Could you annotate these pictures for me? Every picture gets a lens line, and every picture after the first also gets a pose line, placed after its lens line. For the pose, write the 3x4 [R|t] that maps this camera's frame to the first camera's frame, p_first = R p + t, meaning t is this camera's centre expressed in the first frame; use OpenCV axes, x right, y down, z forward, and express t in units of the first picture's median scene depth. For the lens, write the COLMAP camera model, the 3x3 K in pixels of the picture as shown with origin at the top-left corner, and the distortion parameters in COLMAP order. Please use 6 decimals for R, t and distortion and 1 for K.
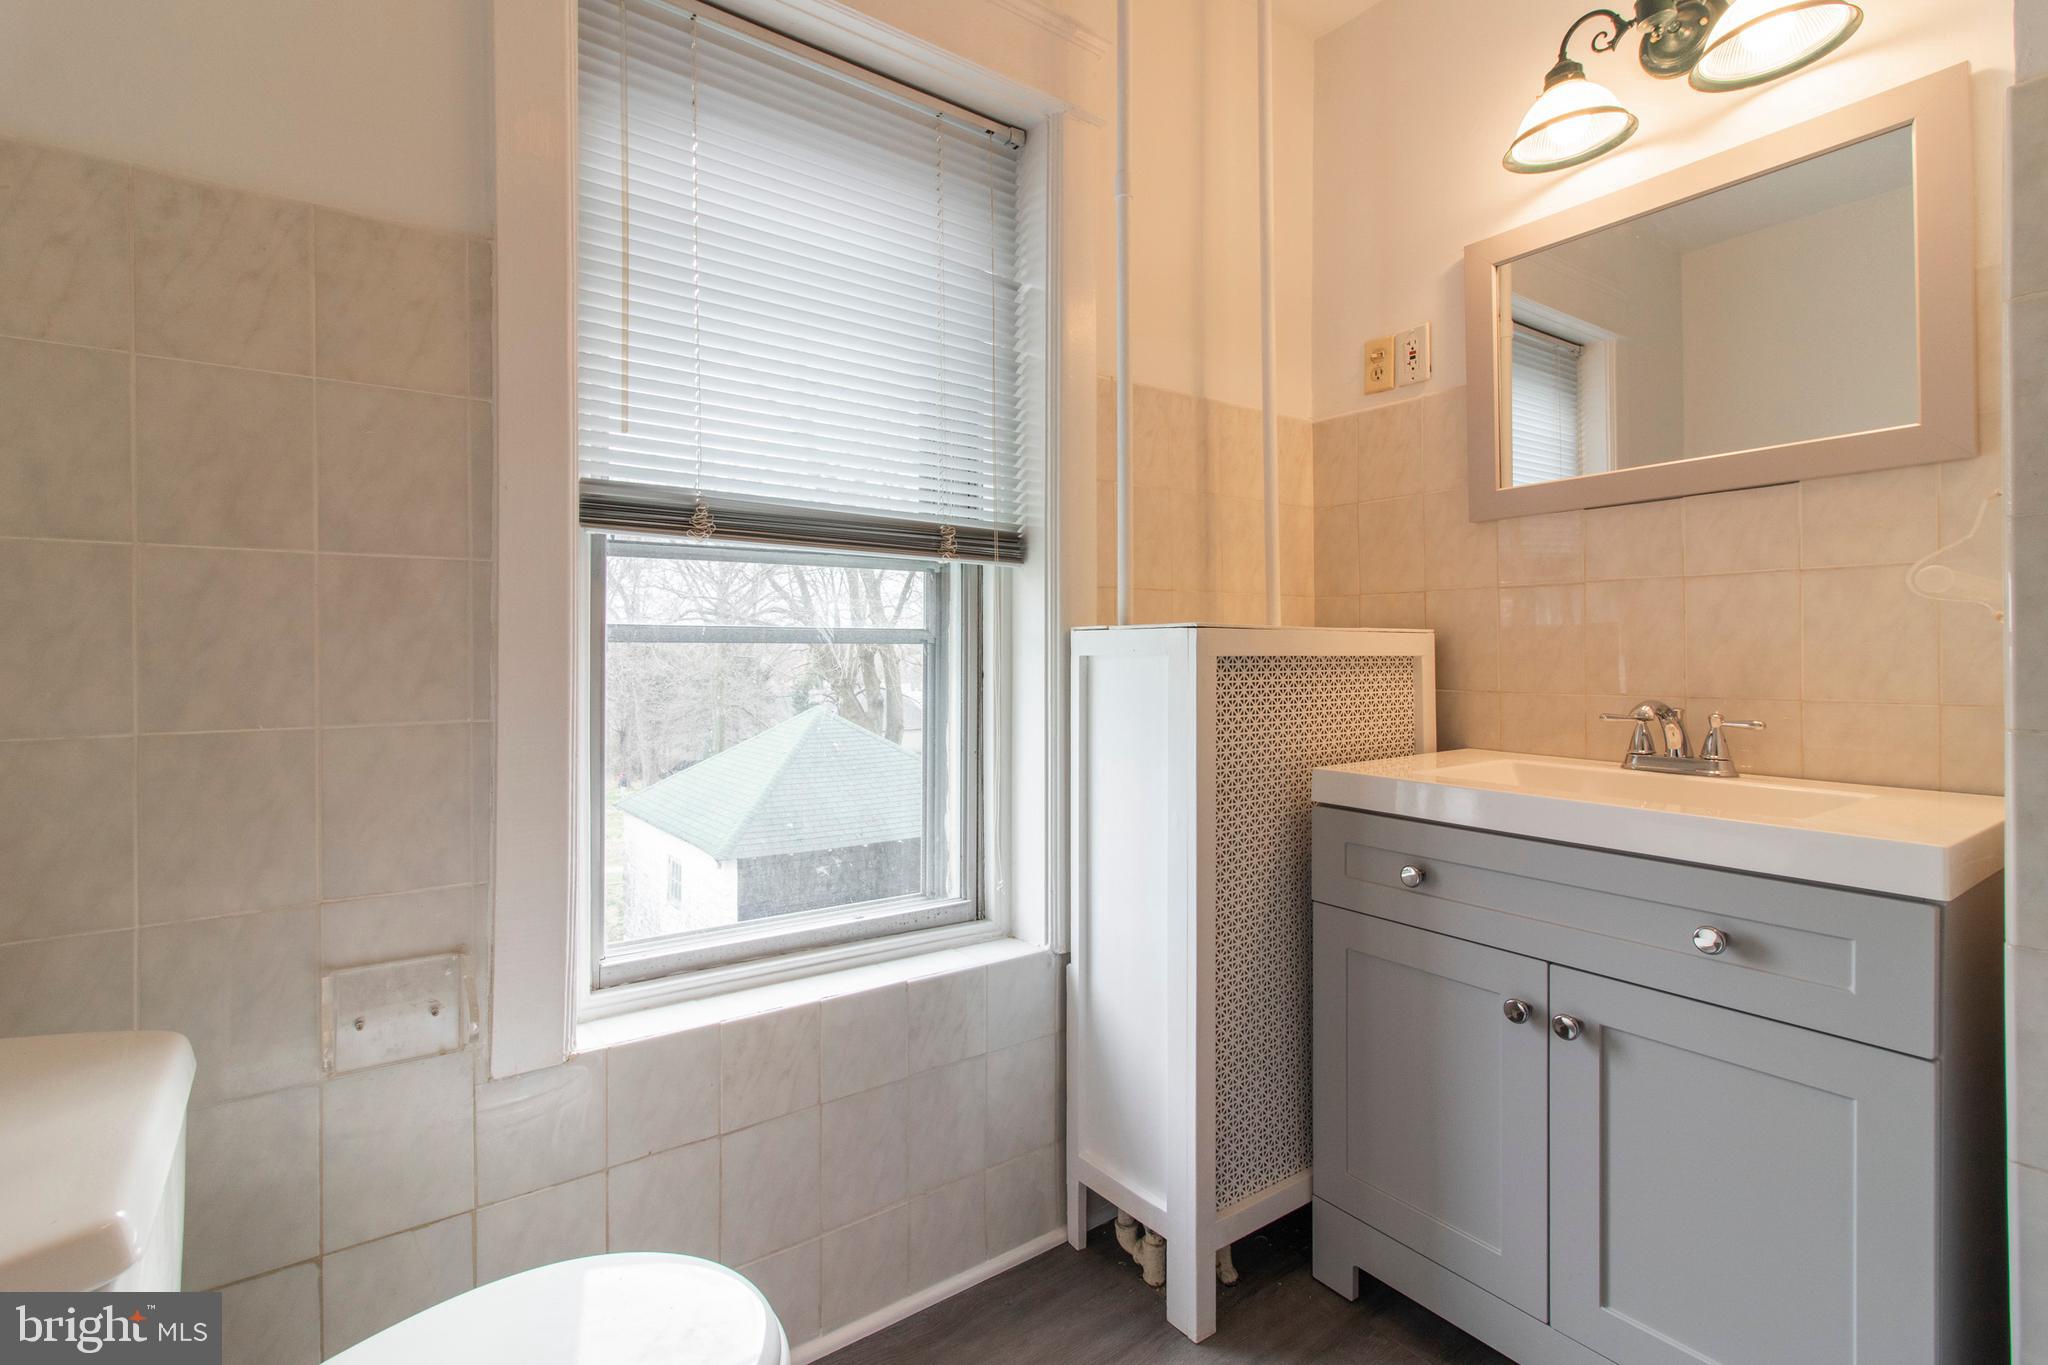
lens RADIAL K [[951.0, 0, 993.1], [0, 951.0, 653.2], [0, 0, 1]] dist [0.002386, 0.000274]
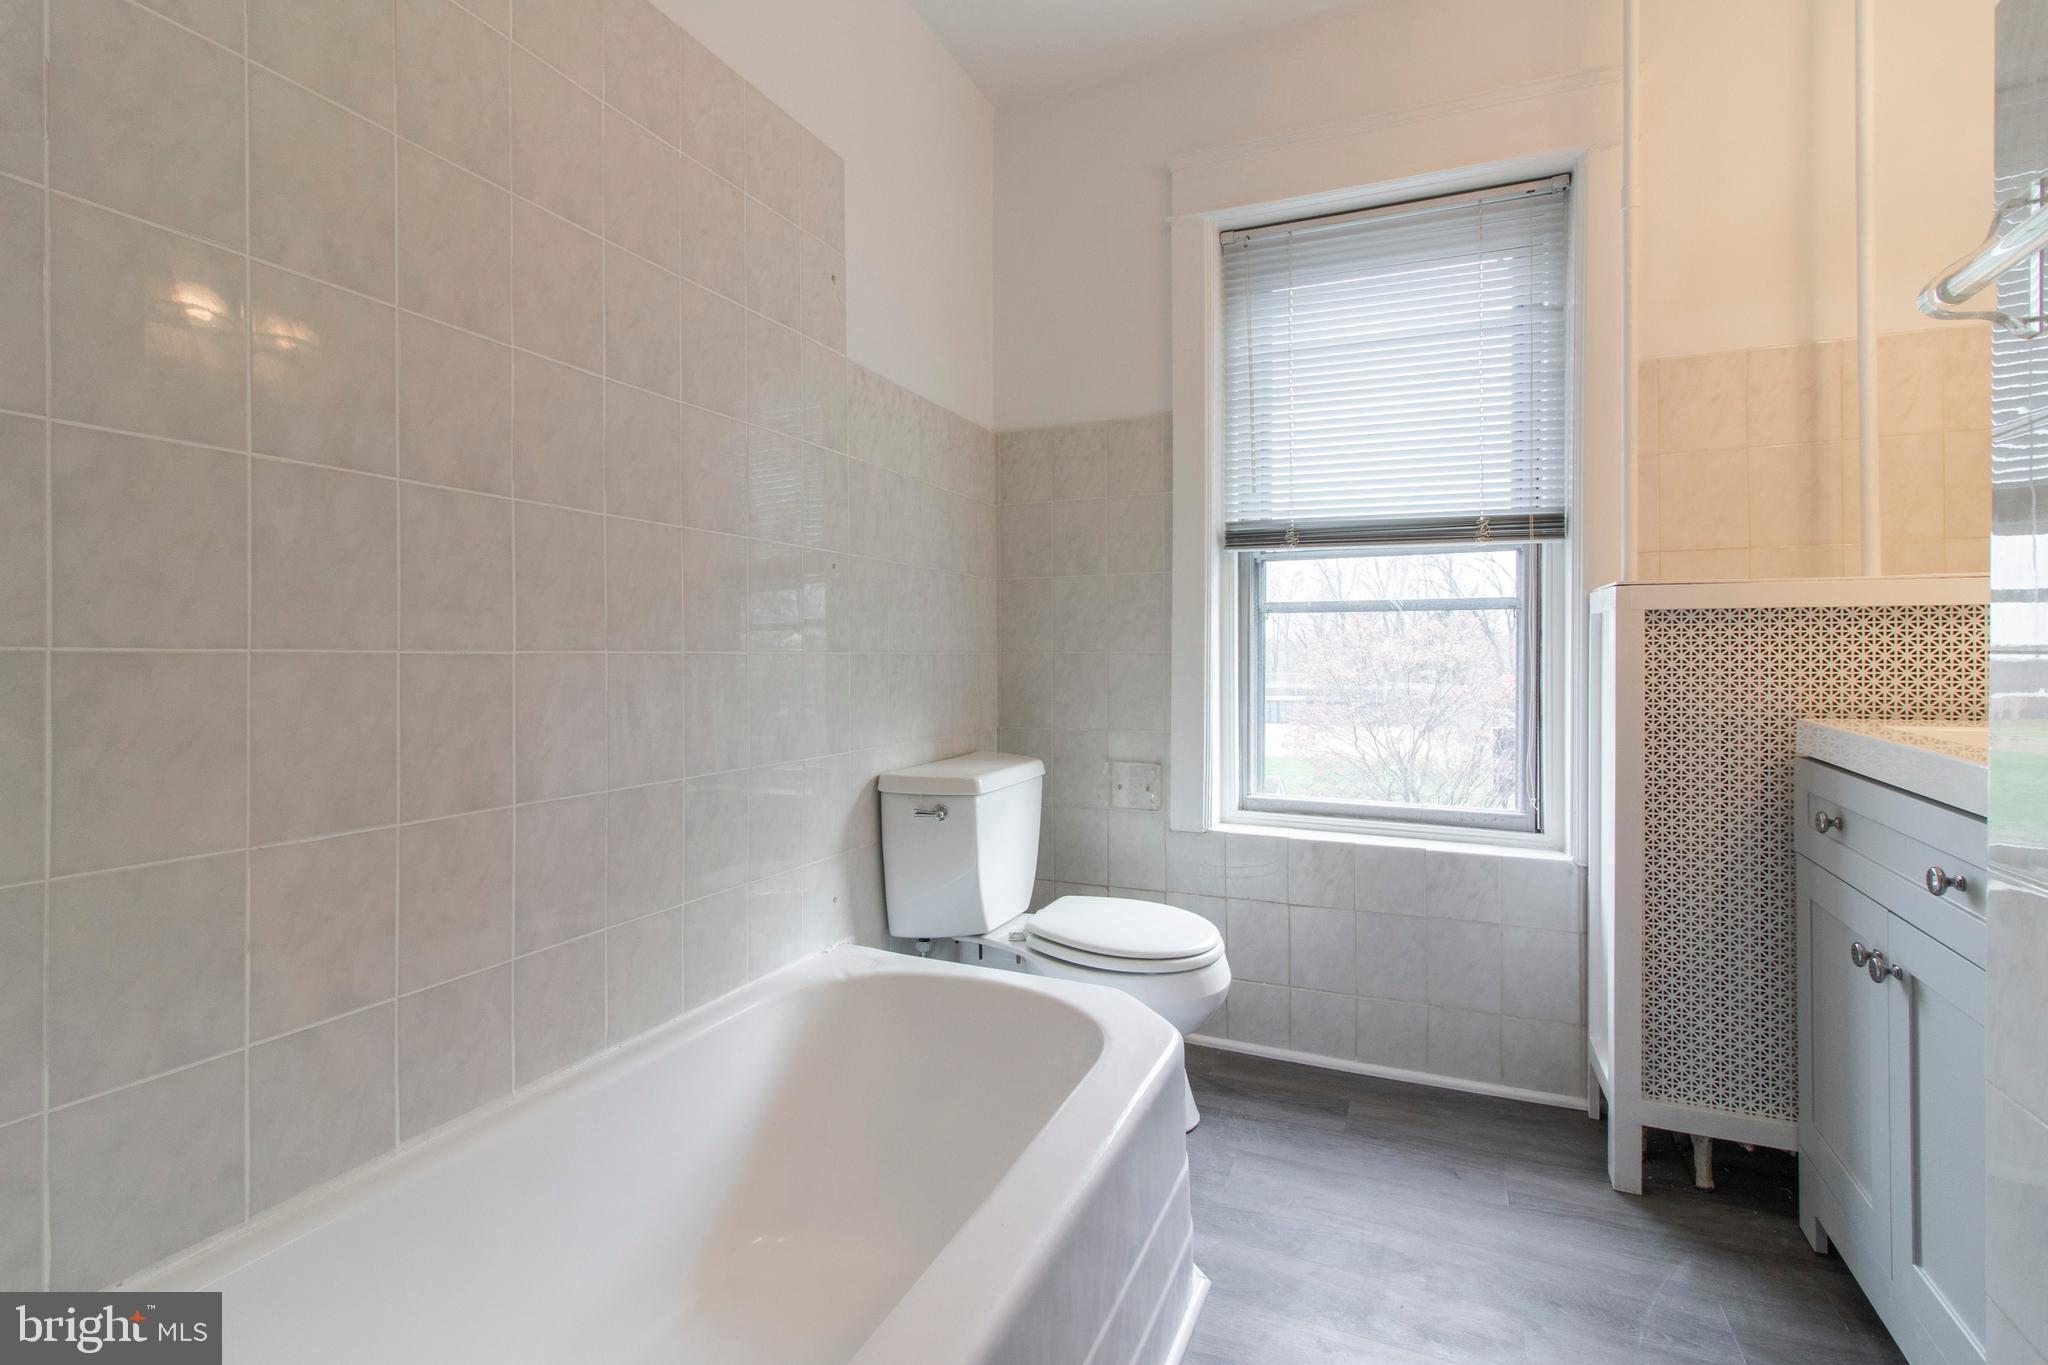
lens RADIAL K [[951.0, 0, 993.1], [0, 951.0, 653.2], [0, 0, 1]] dist [0.002386, 0.000274]
pose [[0.479809, 0.009086, -0.877326, 0.819771], [0.002711, 0.999926, 0.011839, 0.037412], [0.877369, -0.008059, 0.479748, -0.228060]]
